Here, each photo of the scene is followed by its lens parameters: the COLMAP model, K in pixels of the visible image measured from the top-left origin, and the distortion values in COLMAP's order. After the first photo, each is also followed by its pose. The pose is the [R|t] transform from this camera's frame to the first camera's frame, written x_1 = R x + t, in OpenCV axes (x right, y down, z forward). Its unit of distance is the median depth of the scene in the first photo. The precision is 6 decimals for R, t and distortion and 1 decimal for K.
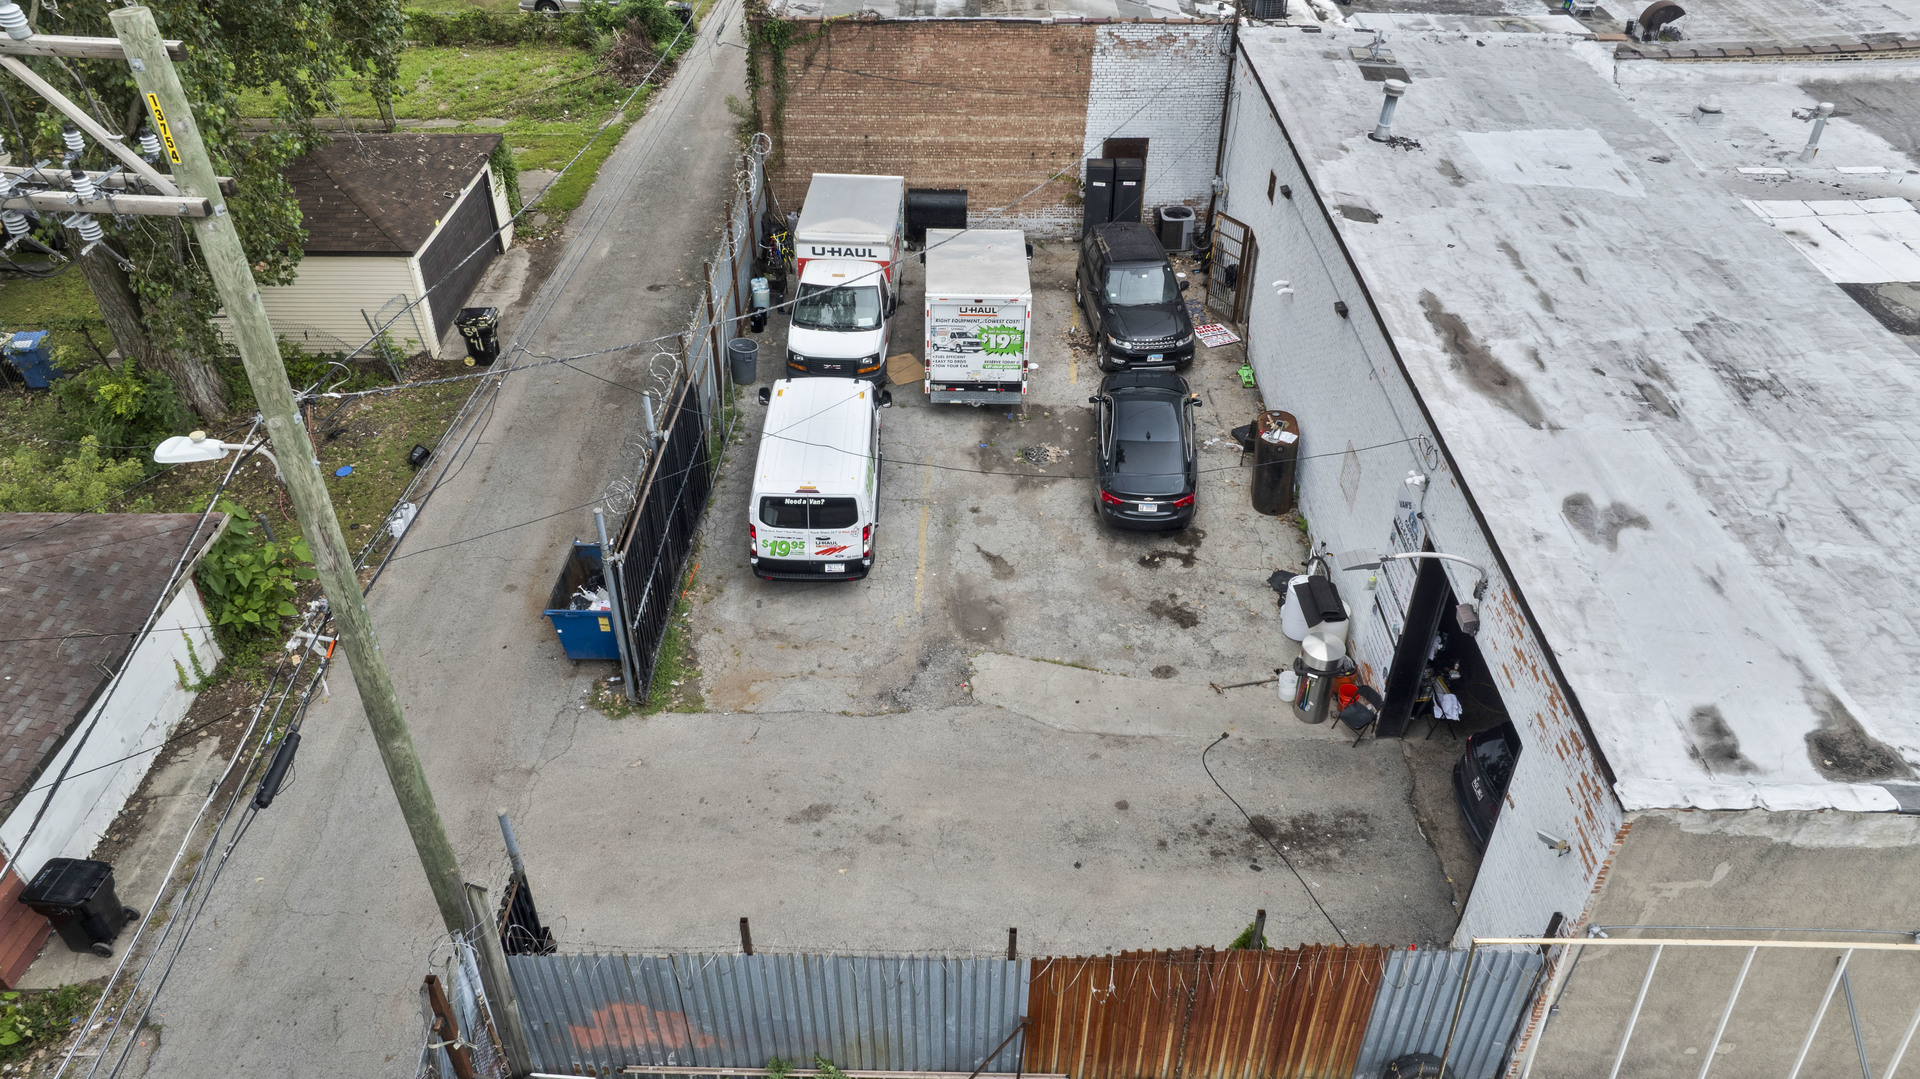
lens RADIAL K [[1349.5, 0, 960.0], [0, 1349.5, 539.5], [0, 0, 1]] dist [-0.039984, 0.064120]
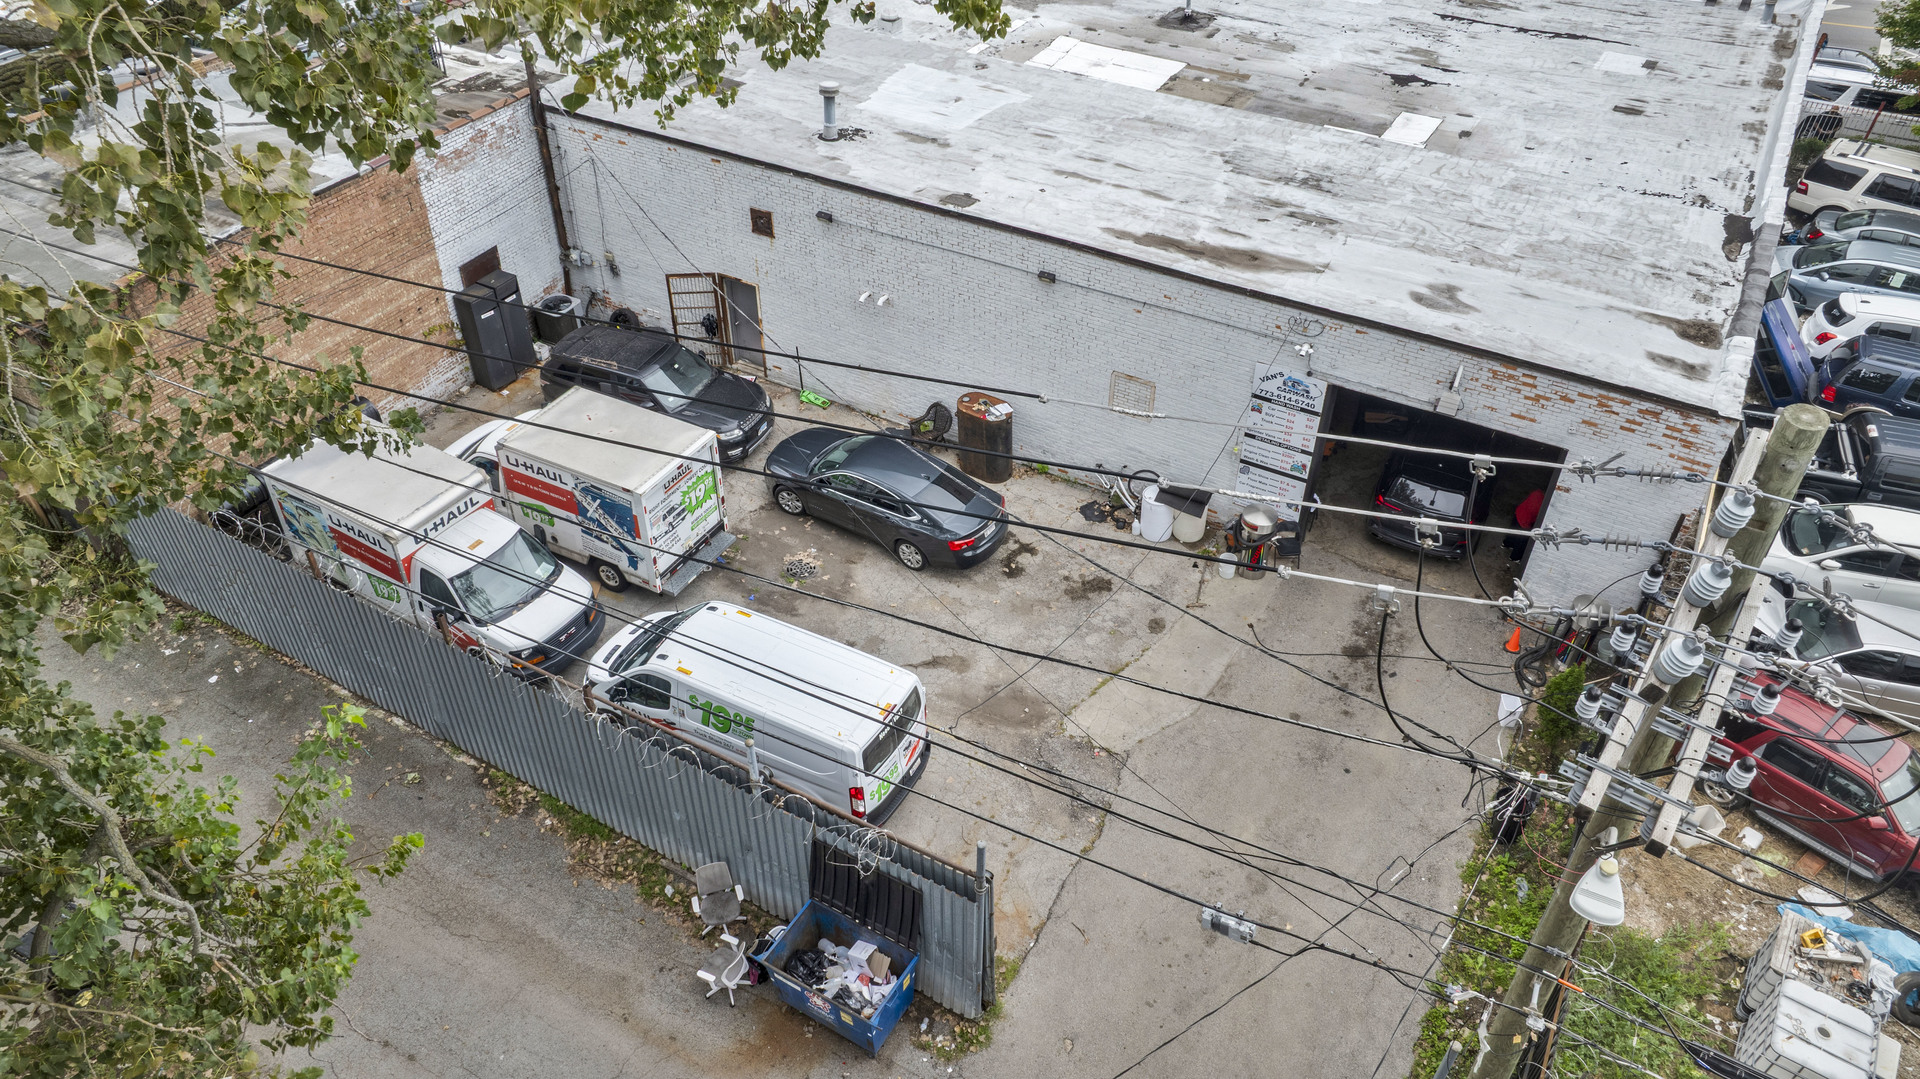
lens RADIAL K [[1349.5, 0, 960.0], [0, 1349.5, 539.5], [0, 0, 1]] dist [-0.039984, 0.064120]
pose [[0.490083, -0.561470, 0.666761, -0.586630], [0.528161, 0.799788, 0.285281, -0.336773], [-0.693444, 0.212345, 0.688509, 0.317265]]
